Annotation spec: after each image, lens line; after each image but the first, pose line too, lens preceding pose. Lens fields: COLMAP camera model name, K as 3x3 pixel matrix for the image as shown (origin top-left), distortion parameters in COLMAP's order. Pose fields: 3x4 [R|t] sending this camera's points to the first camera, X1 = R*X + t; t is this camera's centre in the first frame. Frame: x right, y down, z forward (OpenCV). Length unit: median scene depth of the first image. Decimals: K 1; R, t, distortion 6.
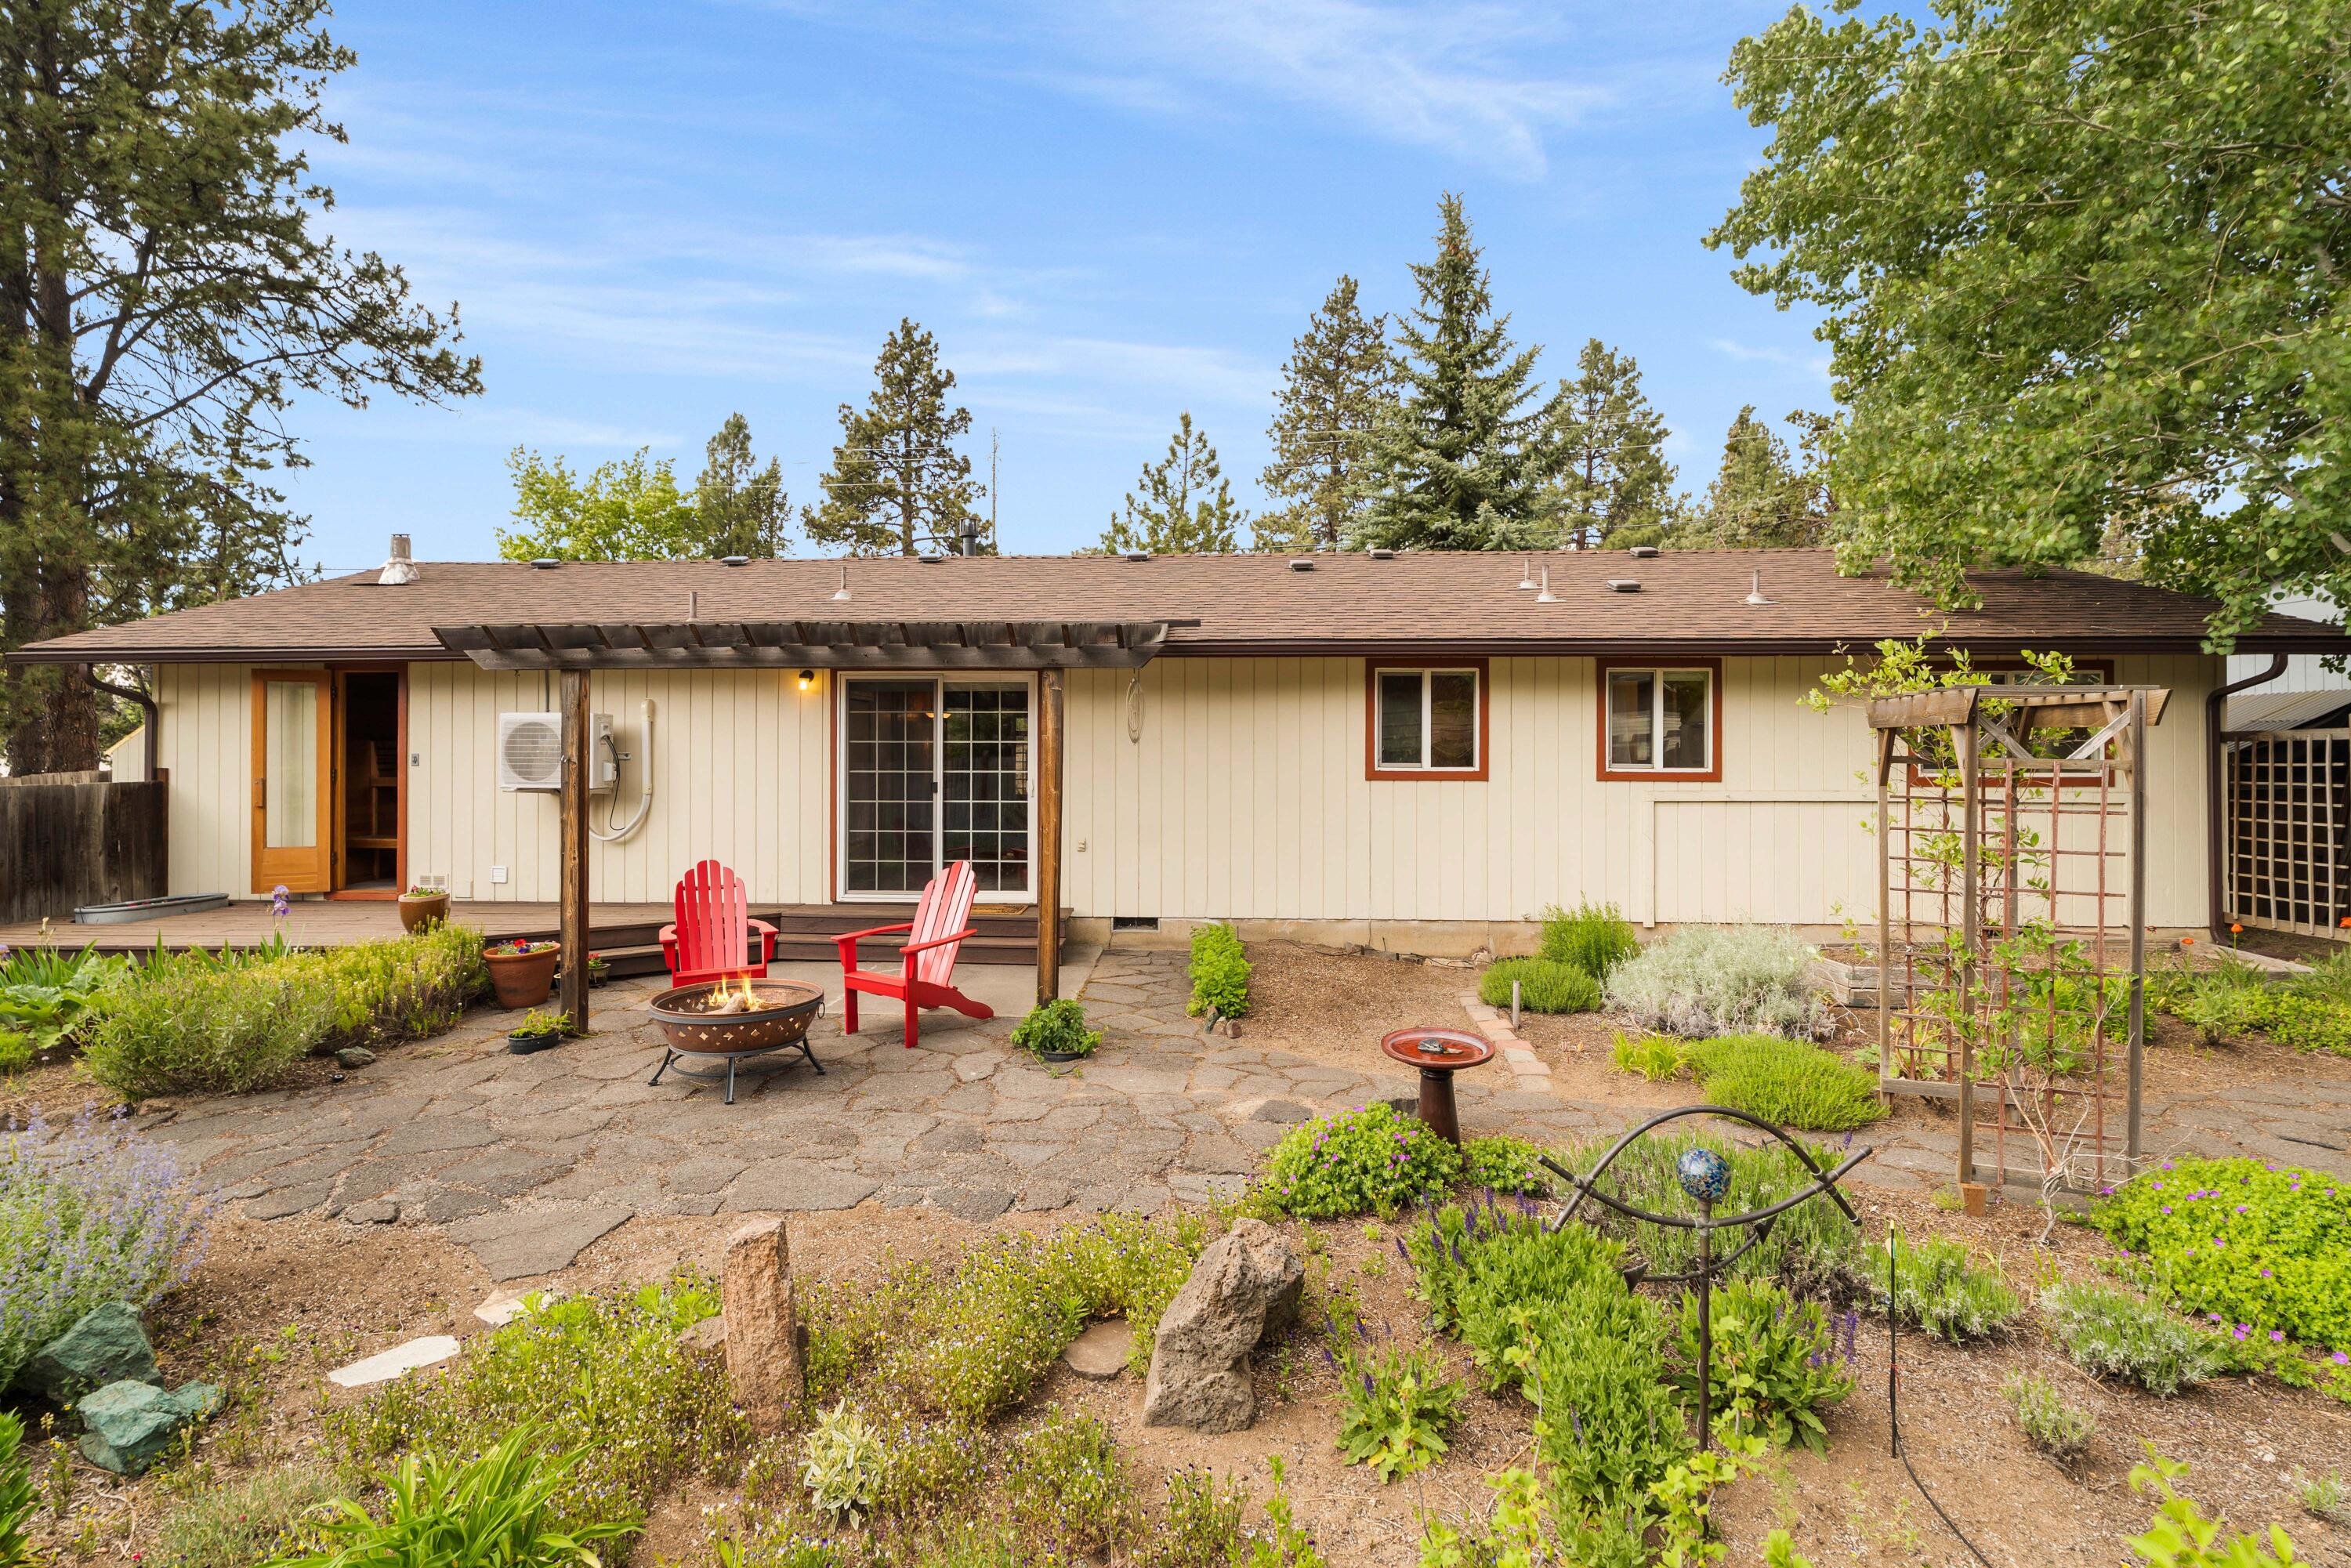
lens RADIAL K [[1083.8, 0, 1099.9], [0, 1083.8, 773.1], [0, 0, 1]] dist [-0.016820, 0.000112]
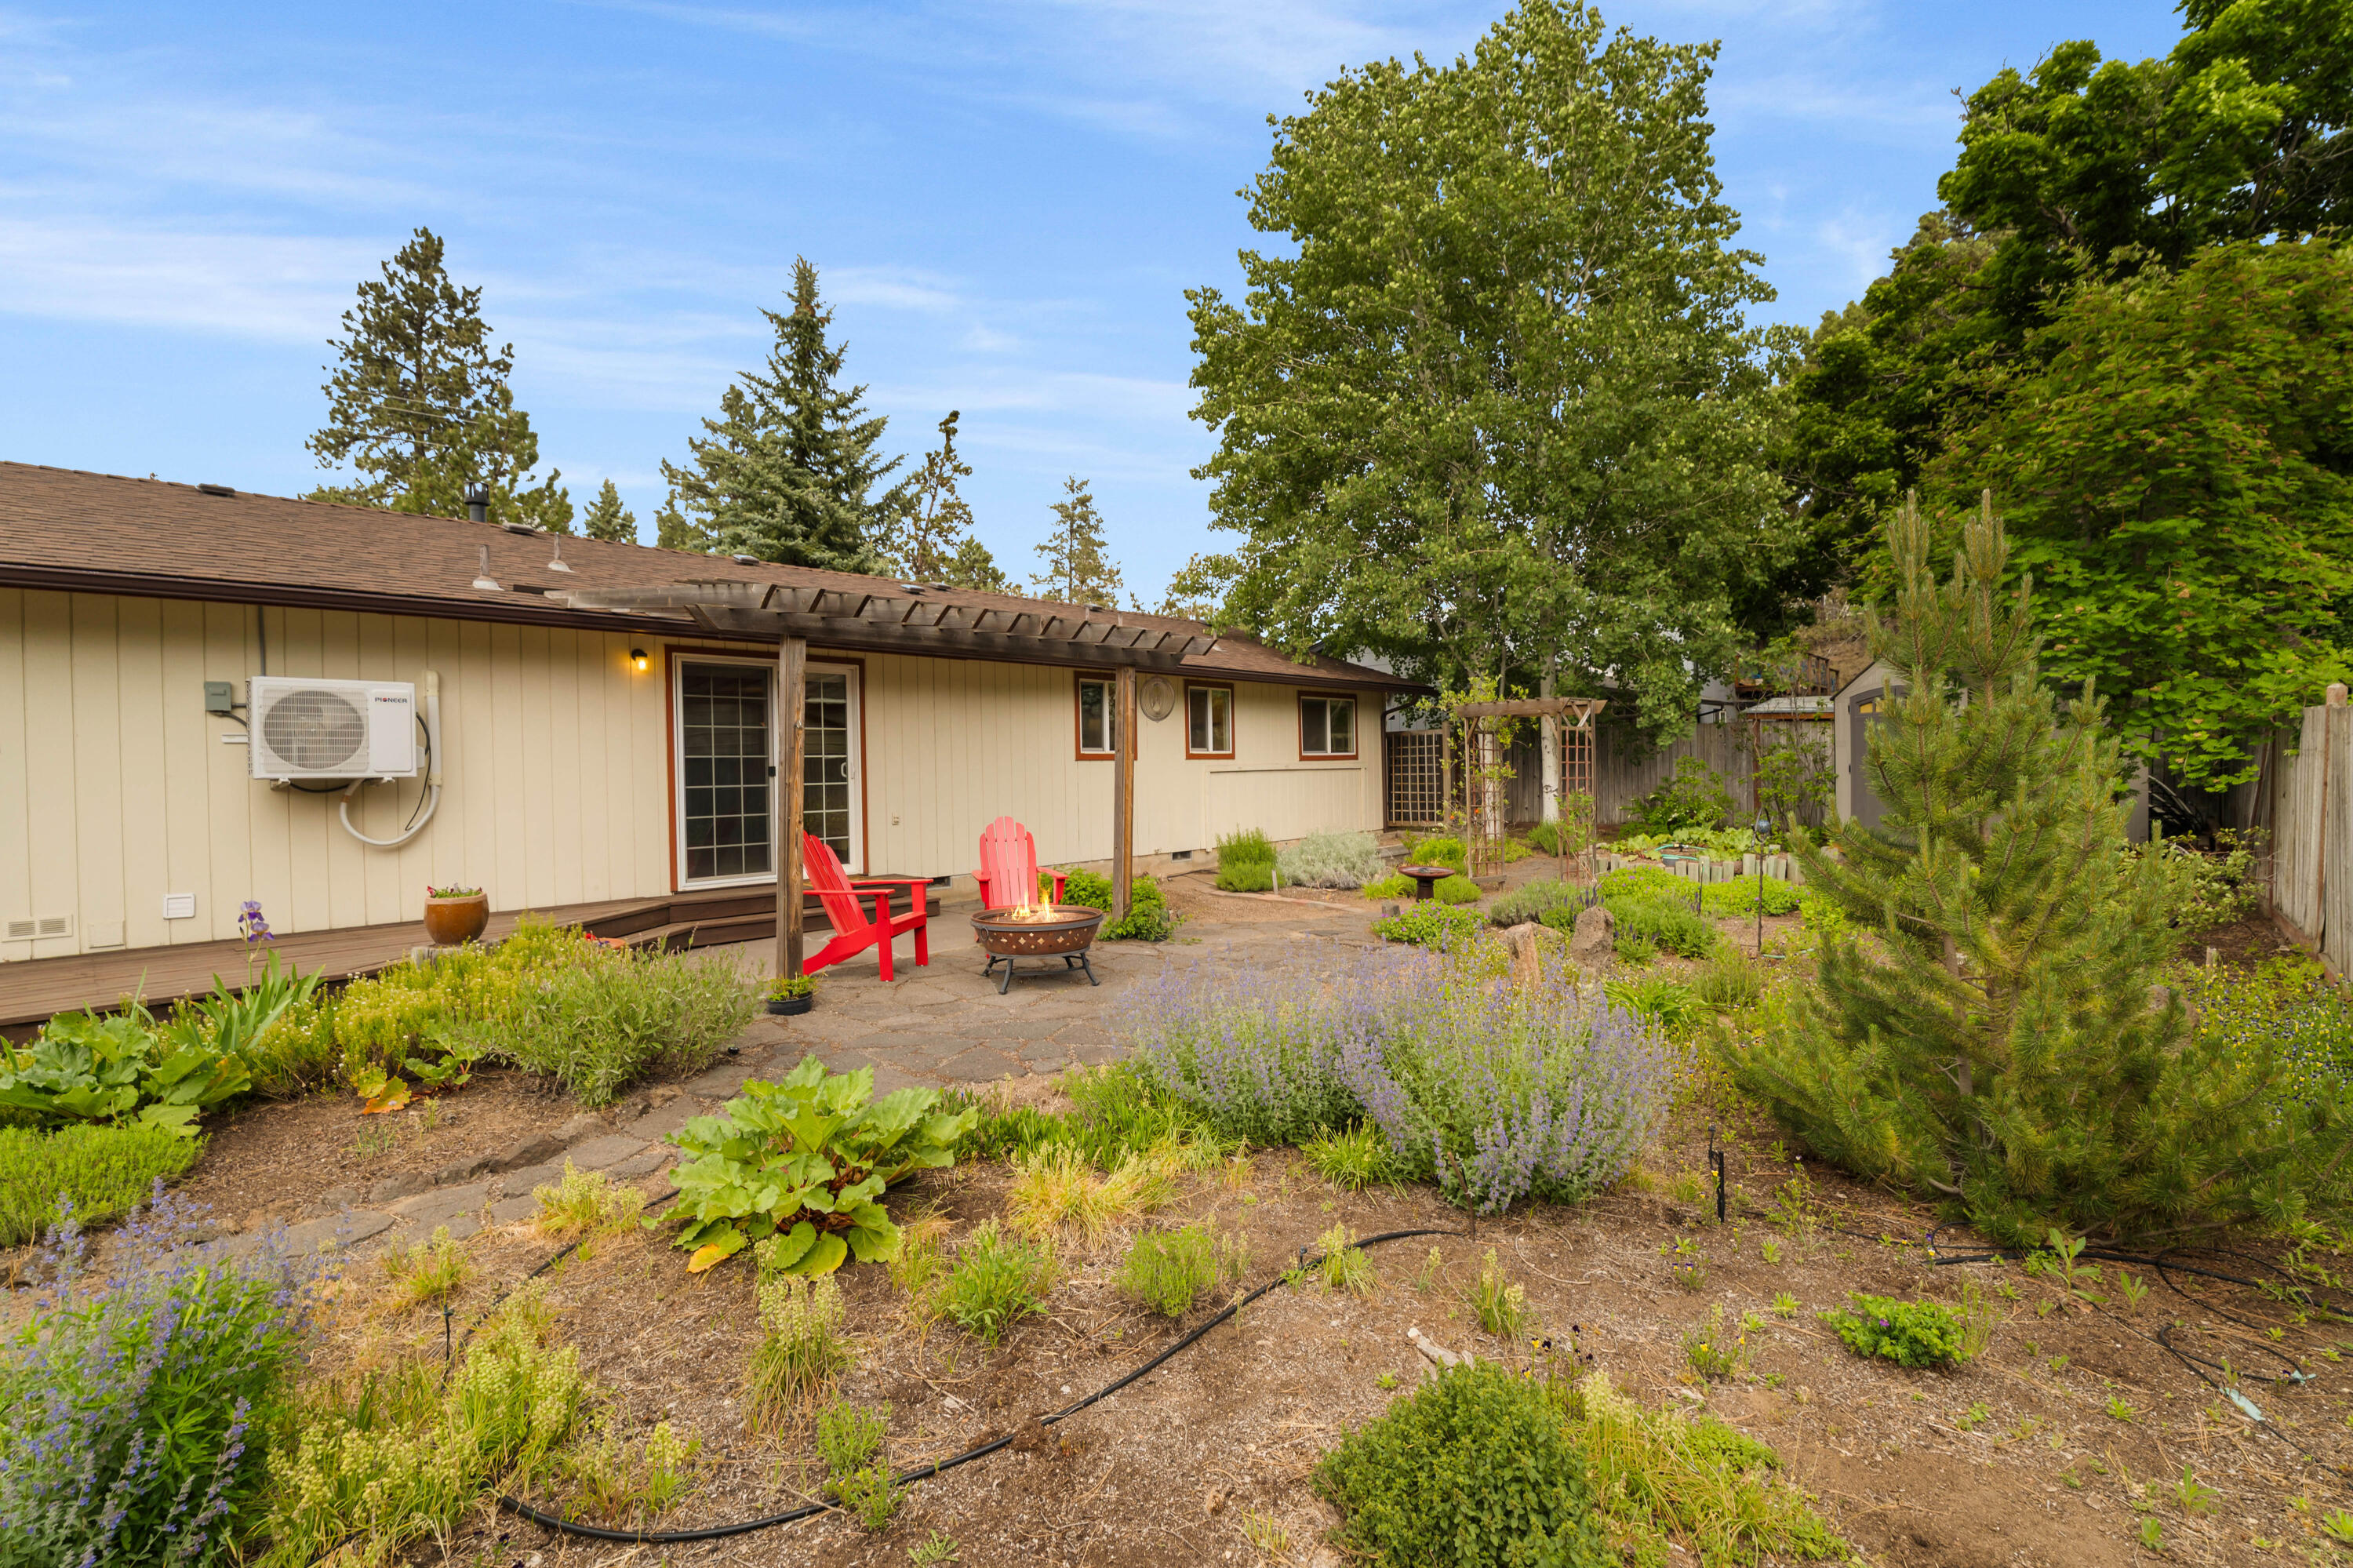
lens RADIAL K [[1069.2, 0, 1173.0], [0, 1069.2, 775.4], [0, 0, 1]] dist [0.001000, 0.000408]
pose [[0.623090, -0.019529, 0.781906, -0.585397], [0.036902, 0.999309, -0.004449, 0.029600], [-0.781279, 0.031626, 0.623381, 0.047948]]
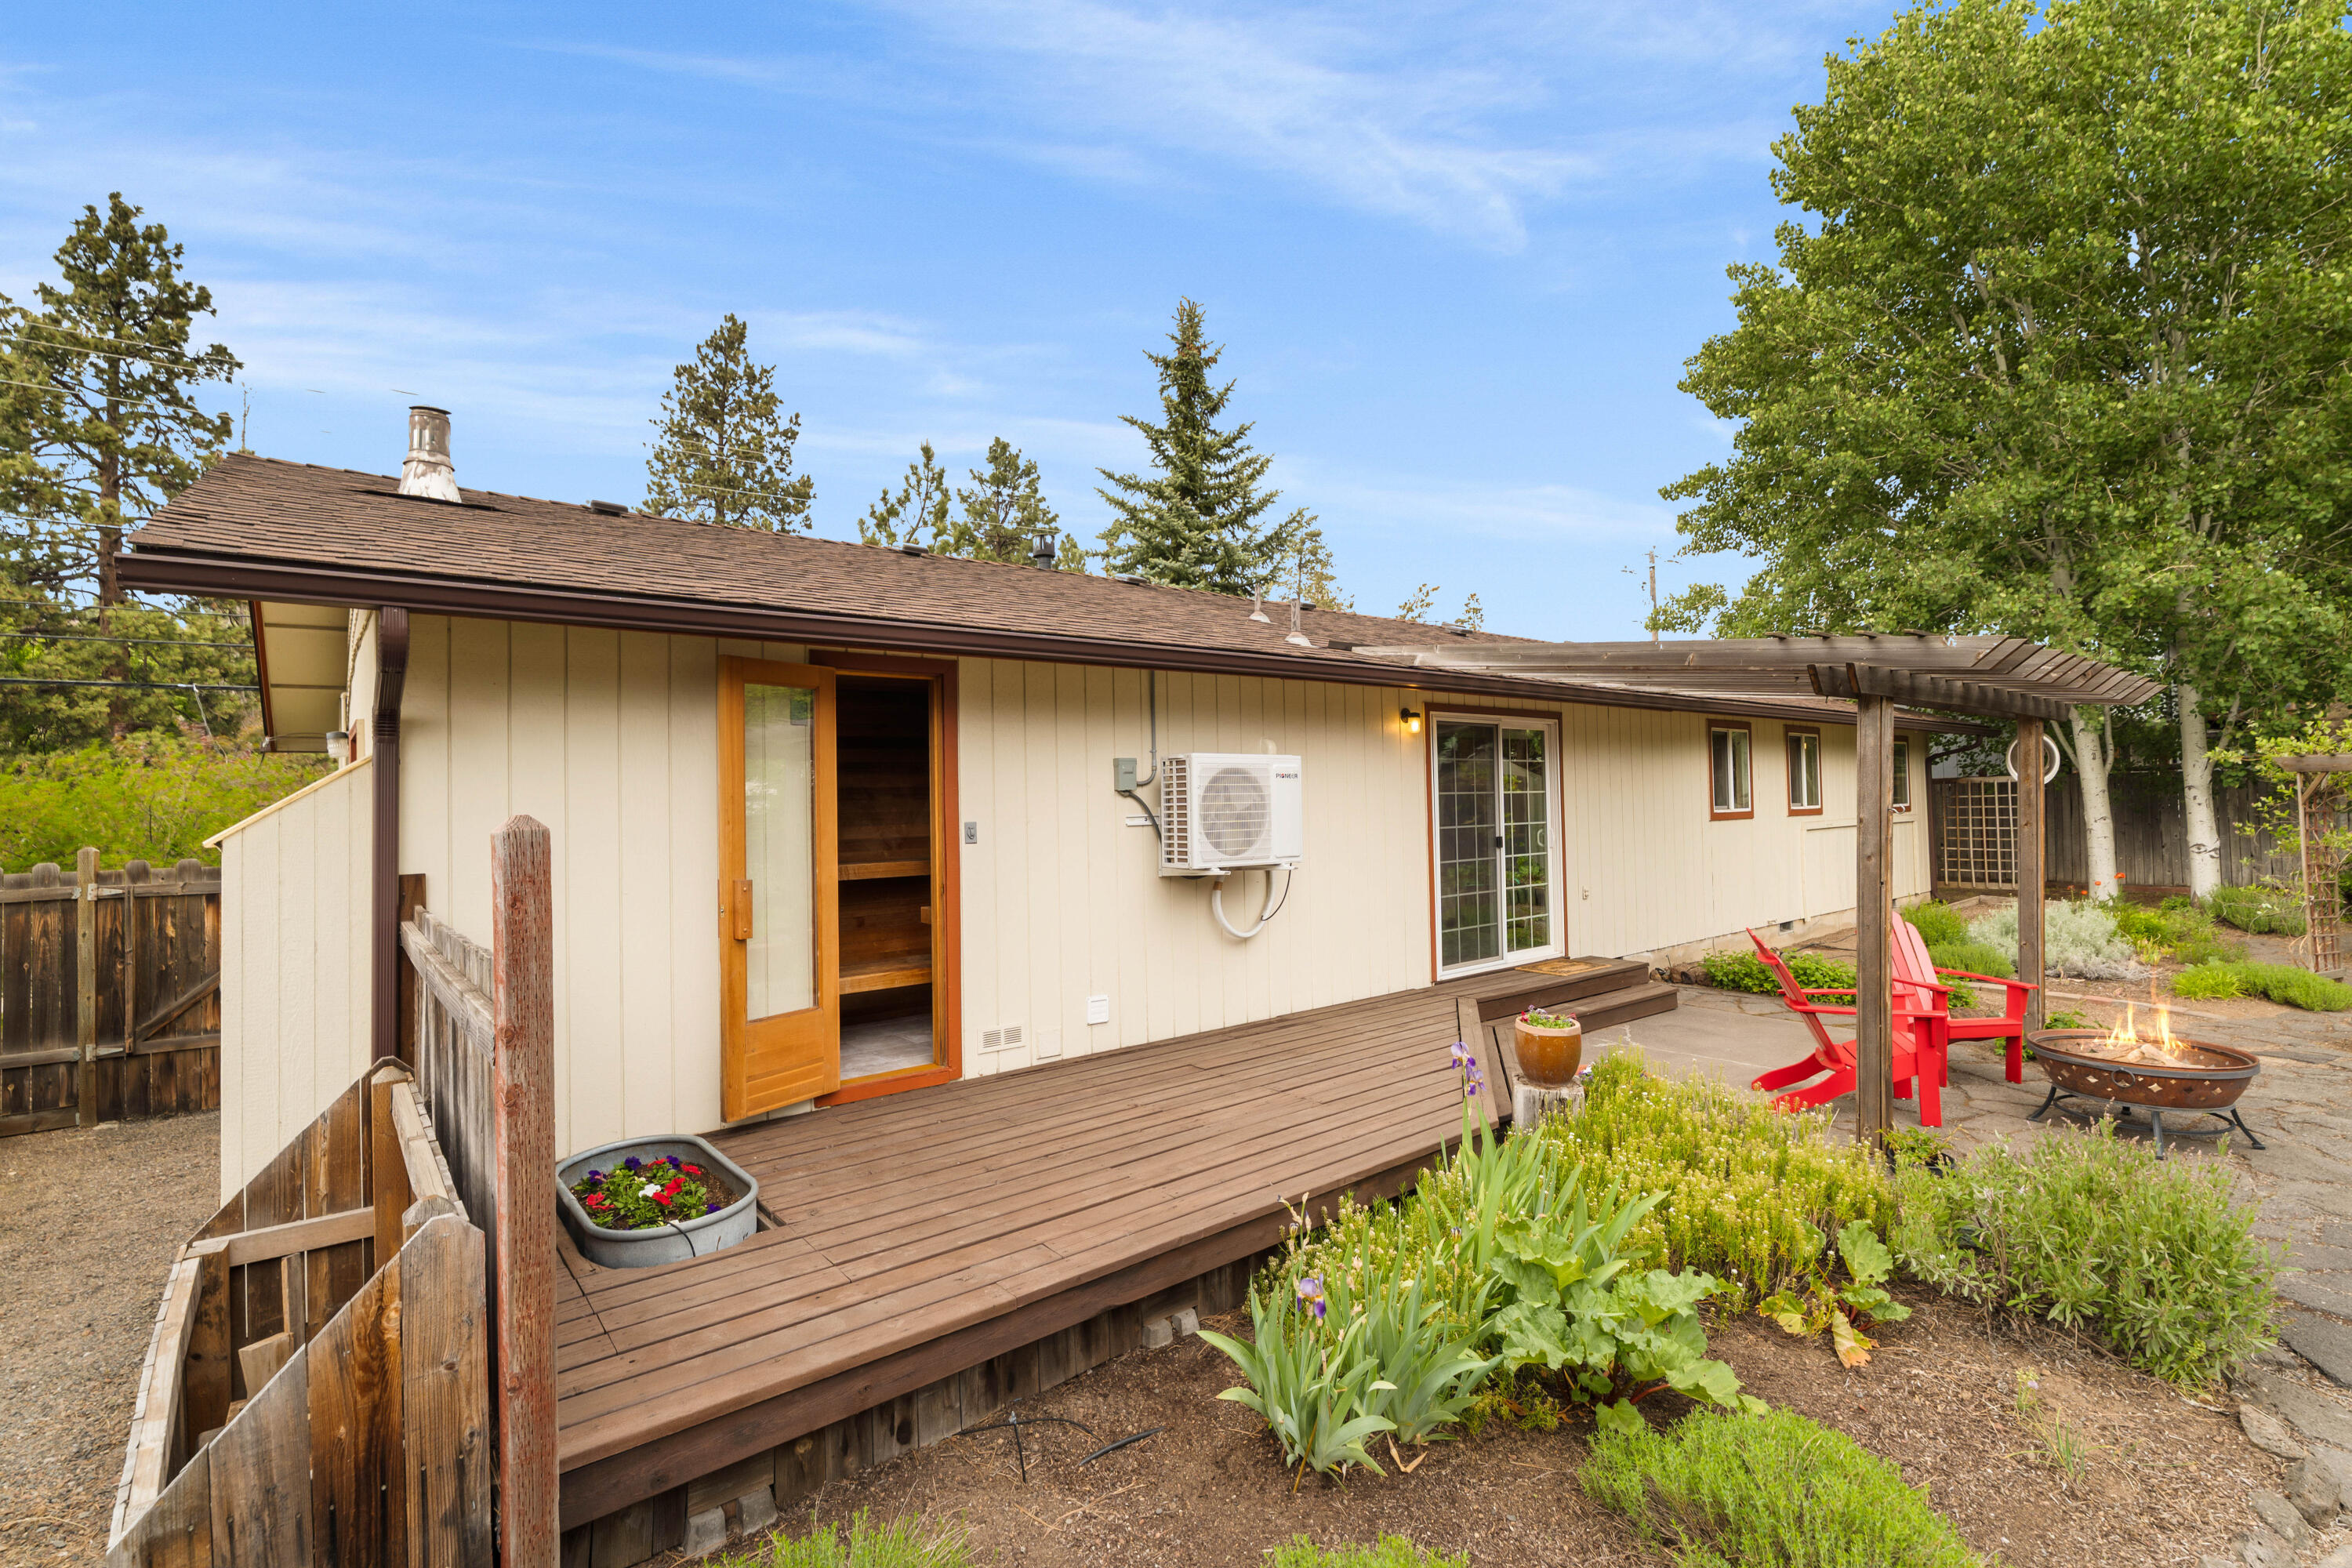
lens RADIAL K [[1056.4, 0, 1177.2], [0, 1056.4, 793.7], [0, 0, 1]] dist [0.000562, -0.000237]
pose [[0.744792, -0.010685, 0.667211, -0.780228], [0.034981, 0.999122, -0.023049, -0.013623], [-0.666379, 0.040507, 0.744512, 0.421329]]
